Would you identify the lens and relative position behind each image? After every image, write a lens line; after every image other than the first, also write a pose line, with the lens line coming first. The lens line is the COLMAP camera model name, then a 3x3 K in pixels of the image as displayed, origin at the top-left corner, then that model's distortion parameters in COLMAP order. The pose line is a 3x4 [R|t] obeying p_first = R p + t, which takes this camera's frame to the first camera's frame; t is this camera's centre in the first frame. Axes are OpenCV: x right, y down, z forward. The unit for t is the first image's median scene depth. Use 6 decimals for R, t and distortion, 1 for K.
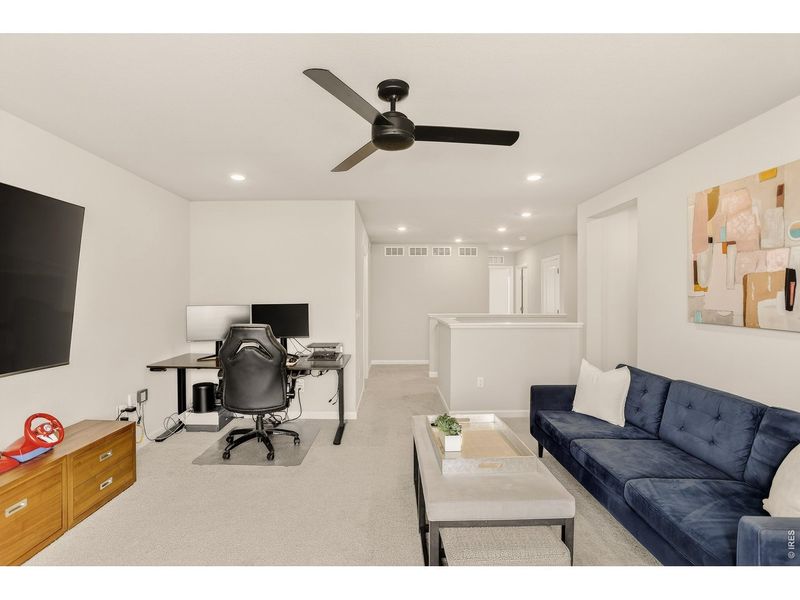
lens RADIAL K [[392.8, 0, 398.8], [0, 392.8, 301.0], [0, 0, 1]] dist [-0.072719, 0.041490]
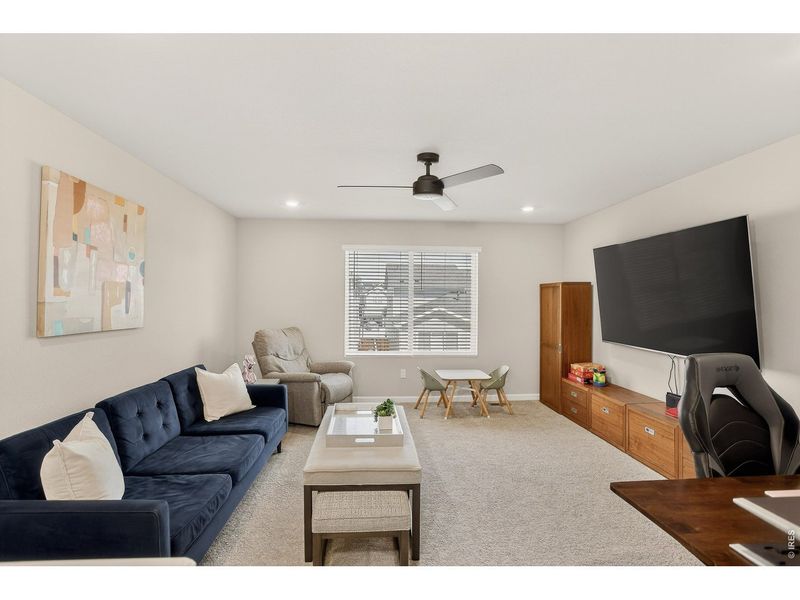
lens RADIAL K [[392.8, 0, 398.8], [0, 392.8, 301.0], [0, 0, 1]] dist [-0.072719, 0.041490]
pose [[-0.998553, -0.004658, -0.053571, 0.123559], [-0.005056, 0.999961, 0.007296, -0.023941], [0.053535, 0.007556, -0.998537, 1.805831]]
